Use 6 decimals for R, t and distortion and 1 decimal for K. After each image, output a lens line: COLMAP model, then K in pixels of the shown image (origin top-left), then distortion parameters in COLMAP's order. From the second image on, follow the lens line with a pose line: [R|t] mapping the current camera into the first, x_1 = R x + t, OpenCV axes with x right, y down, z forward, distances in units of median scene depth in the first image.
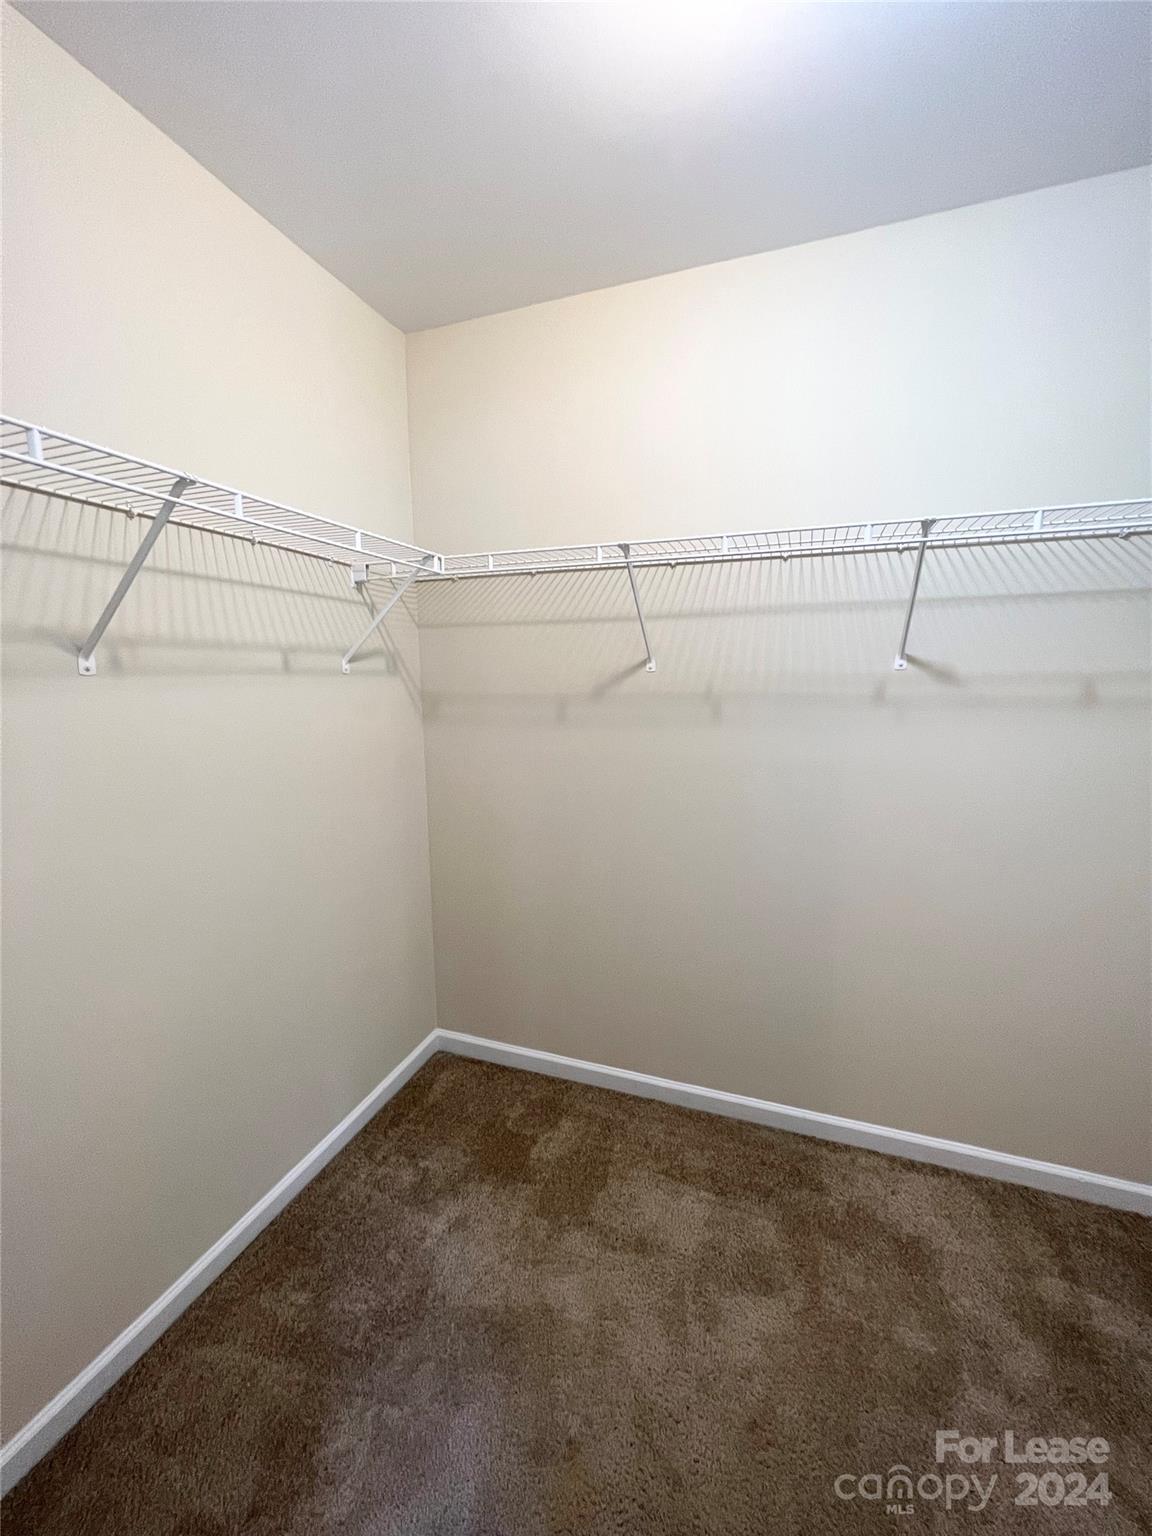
lens RADIAL K [[615.1, 0, 578.4], [0, 615.1, 765.1], [0, 0, 1]] dist [-0.000630, 0.000798]
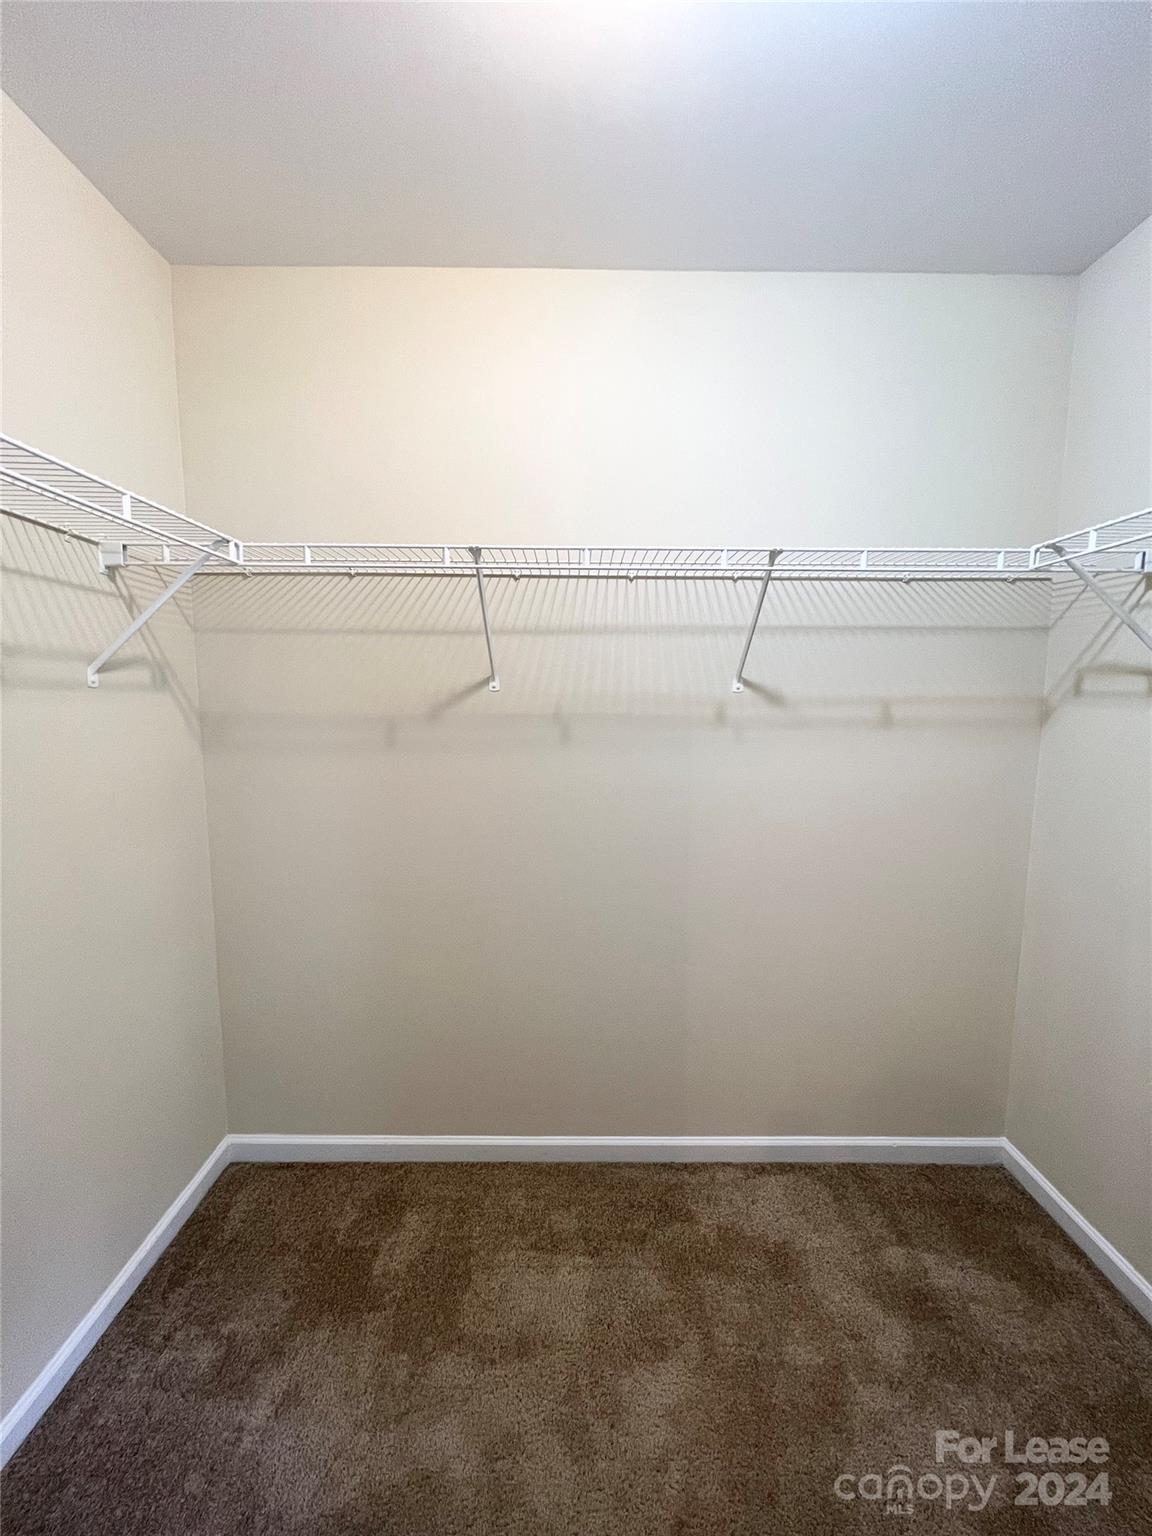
lens RADIAL K [[615.1, 0, 578.4], [0, 615.1, 765.1], [0, 0, 1]] dist [-0.000630, 0.000798]
pose [[0.937985, -0.026918, 0.345628, -0.093133], [0.038589, 0.998892, -0.026930, -0.013372], [-0.344520, 0.038597, 0.937985, 0.112782]]
